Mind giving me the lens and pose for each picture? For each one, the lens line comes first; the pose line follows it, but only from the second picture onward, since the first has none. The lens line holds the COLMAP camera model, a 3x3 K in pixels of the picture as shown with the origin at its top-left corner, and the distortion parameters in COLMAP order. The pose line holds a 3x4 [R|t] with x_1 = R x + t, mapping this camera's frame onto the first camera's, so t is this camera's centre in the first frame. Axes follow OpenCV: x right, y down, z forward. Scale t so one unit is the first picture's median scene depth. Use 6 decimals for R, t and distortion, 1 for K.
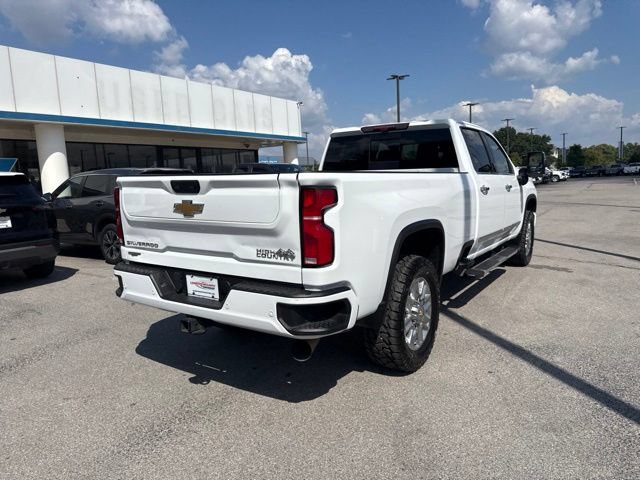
lens RADIAL K [[451.1, 0, 327.0], [0, 451.1, 236.2], [0, 0, 1]] dist [0.037871, -0.046401]
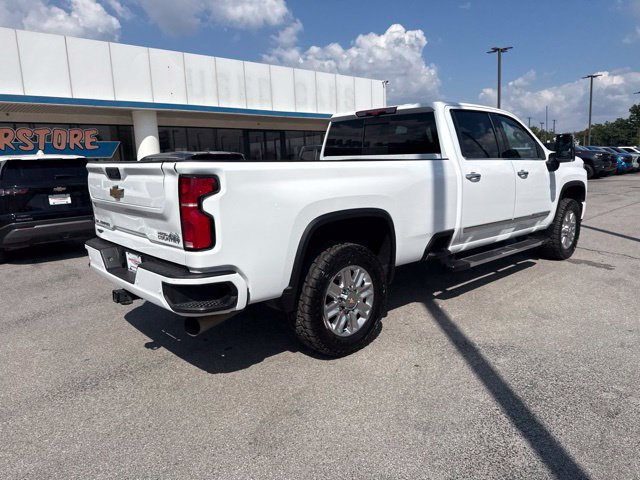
lens RADIAL K [[451.1, 0, 327.6], [0, 451.1, 237.0], [0, 0, 1]] dist [0.037871, -0.046401]
pose [[0.973044, 0.042523, -0.226667, 0.393534], [-0.032468, 0.998324, 0.047909, -0.019146], [0.228324, -0.039258, 0.972793, 0.016516]]
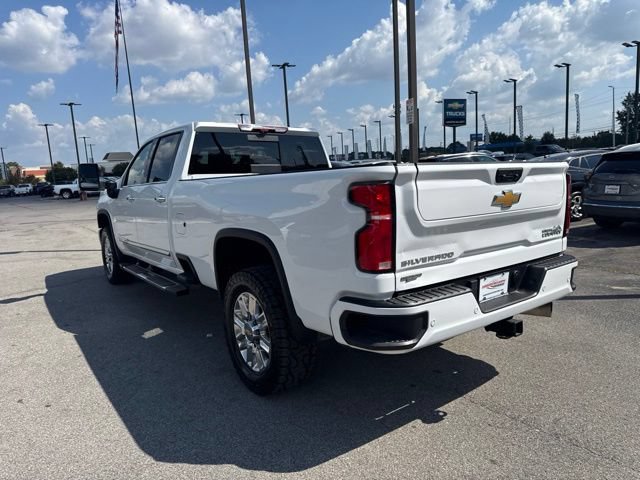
lens RADIAL K [[451.1, 0, 320.4], [0, 451.1, 234.6], [0, 0, 1]] dist [0.037871, -0.046401]
pose [[0.355800, -0.105971, 0.928534, -1.106045], [0.153292, 0.986711, 0.053871, -0.084031], [-0.921904, 0.123169, 0.367317, 0.868681]]
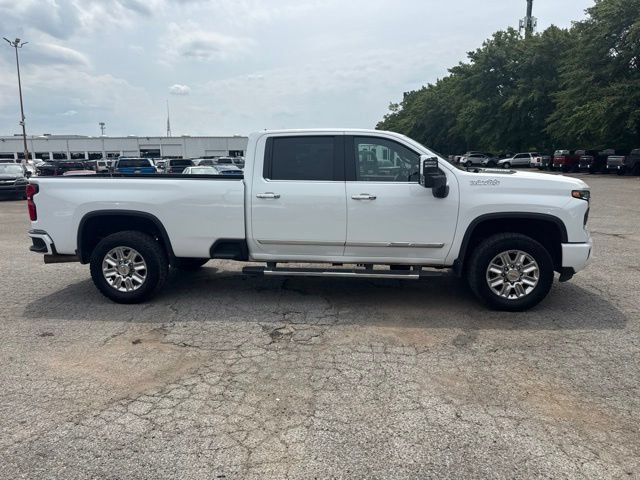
lens RADIAL K [[451.1, 0, 325.0], [0, 451.1, 240.2], [0, 0, 1]] dist [0.037871, -0.046401]
pose [[0.463613, 0.167466, -0.870068, 1.959613], [-0.118915, 0.984852, 0.126196, -0.217592], [0.878022, 0.044959, 0.476505, 0.897283]]
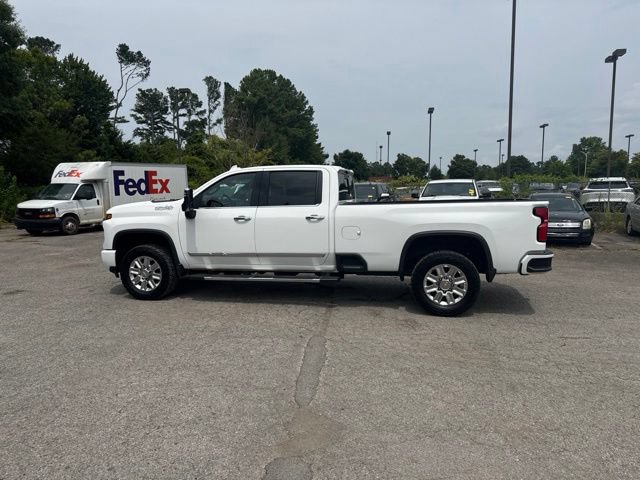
lens RADIAL K [[451.1, 0, 314.7], [0, 451.1, 243.0], [0, 0, 1]] dist [0.037871, -0.046401]
pose [[-0.334636, -0.080353, 0.938916, -1.807259], [0.144879, 0.980125, 0.135516, -0.338064], [-0.931144, 0.181378, -0.316343, 2.404047]]
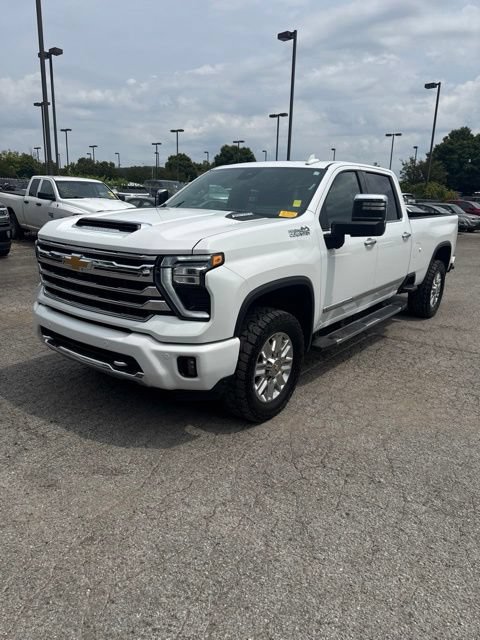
lens RADIAL K [[451.1, 0, 236.7], [0, 451.1, 320.7], [0, 0, 1]] dist [0.037871, -0.046401]
pose [[-0.996276, -0.037057, 0.077852, 0.450373], [-0.003867, 0.921226, 0.389008, -0.535564], [-0.086135, 0.387258, -0.917939, 3.431939]]
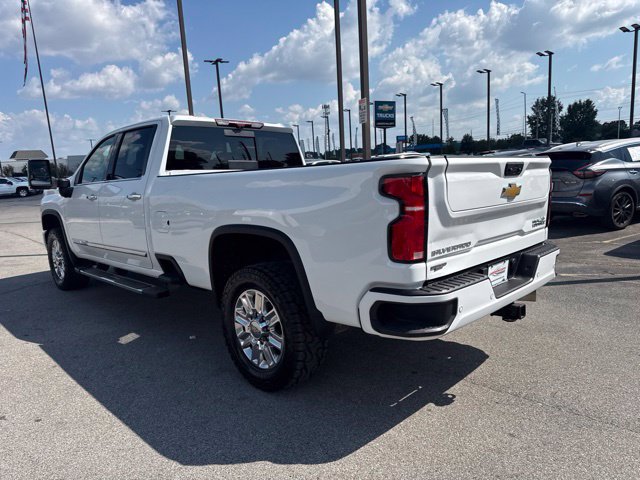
lens RADIAL K [[451.1, 0, 320.4], [0, 451.1, 243.0], [0, 0, 1]] dist [0.037871, -0.046401]
pose [[0.209509, -0.128884, 0.969276, -1.154330], [0.163352, 0.981958, 0.095261, -0.096736], [-0.964065, 0.138375, 0.226782, 1.014825]]
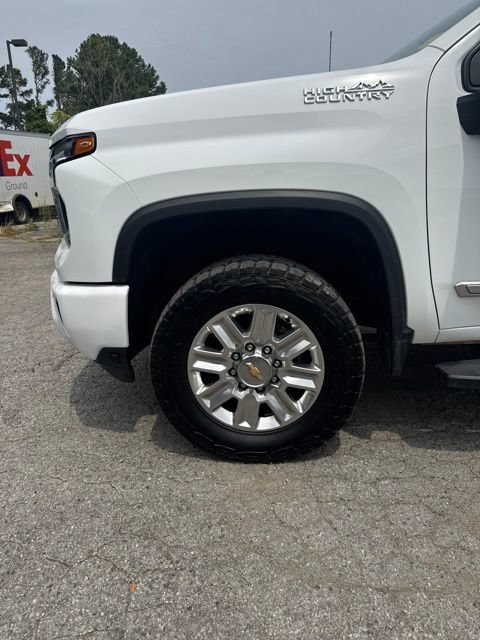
lens RADIAL K [[451.1, 0, 234.3], [0, 451.1, 315.6], [0, 0, 1]] dist [0.037871, -0.046401]
pose [[-0.482867, -0.205828, 0.851160, -0.005289], [0.157631, 0.935677, 0.315690, -0.265648], [-0.861389, 0.286606, -0.419363, 2.732986]]
